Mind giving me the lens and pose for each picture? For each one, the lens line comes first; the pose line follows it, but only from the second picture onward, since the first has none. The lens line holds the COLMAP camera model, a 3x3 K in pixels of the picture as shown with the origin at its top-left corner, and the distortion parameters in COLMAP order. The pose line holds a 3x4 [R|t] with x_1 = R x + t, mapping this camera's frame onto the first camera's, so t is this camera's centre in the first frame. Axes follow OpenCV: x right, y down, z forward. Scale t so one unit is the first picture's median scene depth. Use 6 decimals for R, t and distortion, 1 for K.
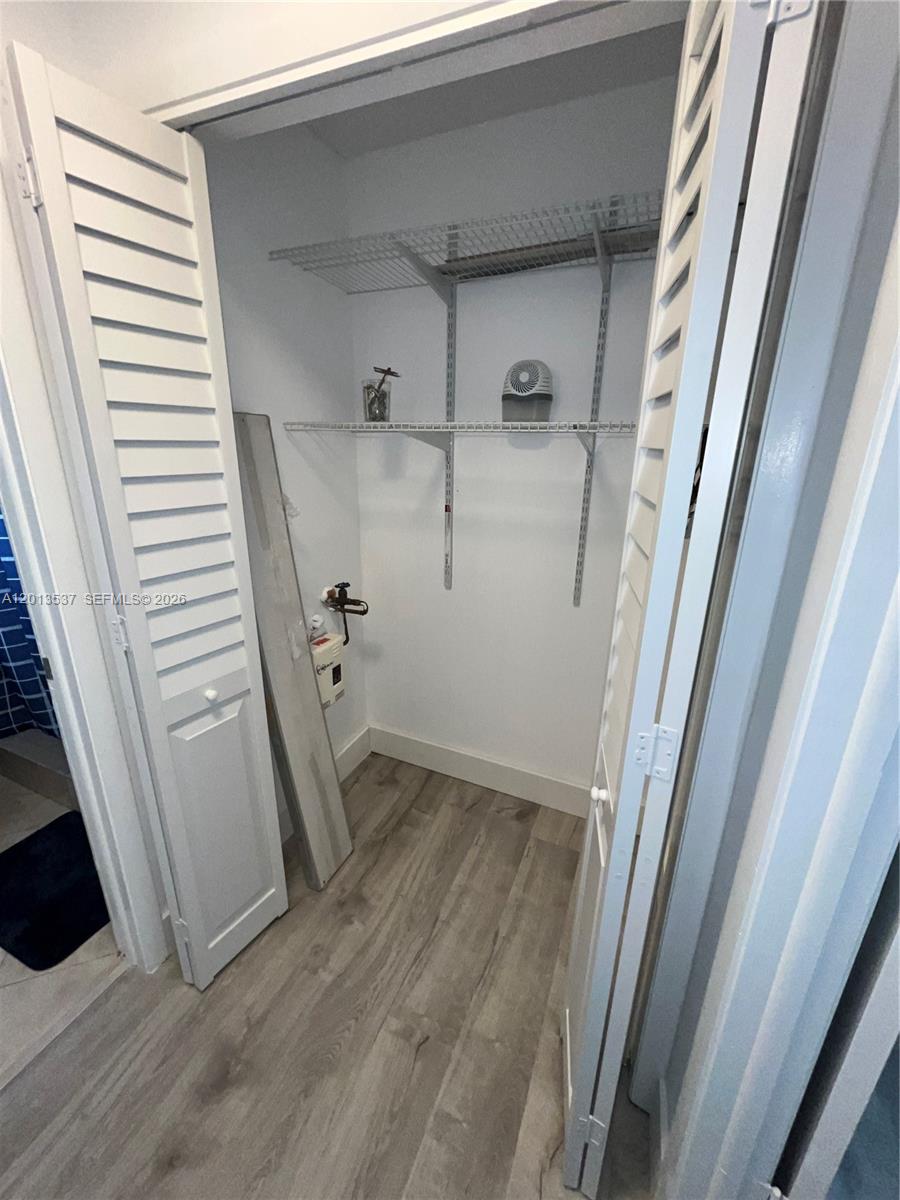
lens RADIAL K [[486.4, 0, 448.1], [0, 486.4, 599.8], [0, 0, 1]] dist [0.001845, -0.000097]
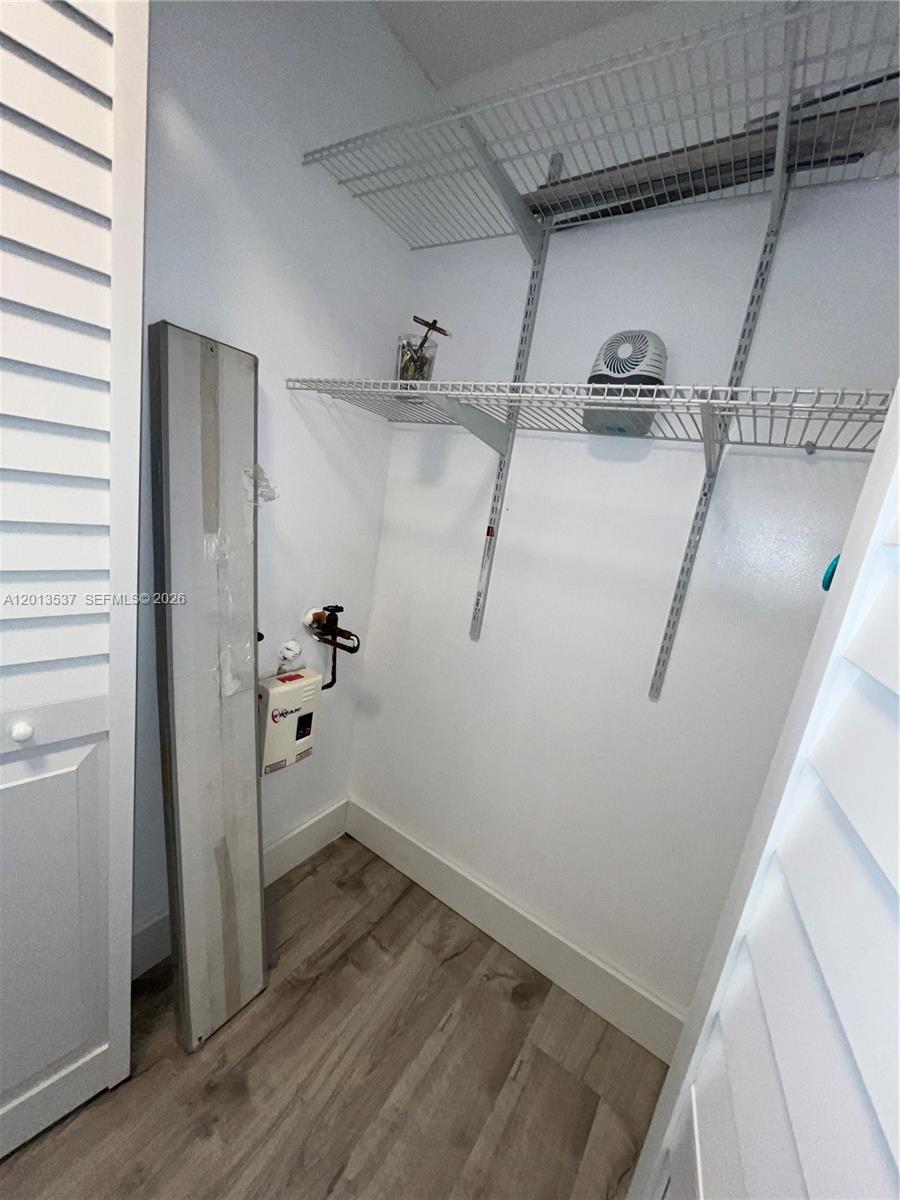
lens RADIAL K [[486.4, 0, 449.2], [0, 486.4, 602.0], [0, 0, 1]] dist [0.001845, -0.000097]
pose [[0.975073, 0.171563, -0.140708, 0.064699], [-0.185463, 0.978299, -0.092385, -0.004293], [0.121805, 0.116178, 0.985731, 0.303790]]
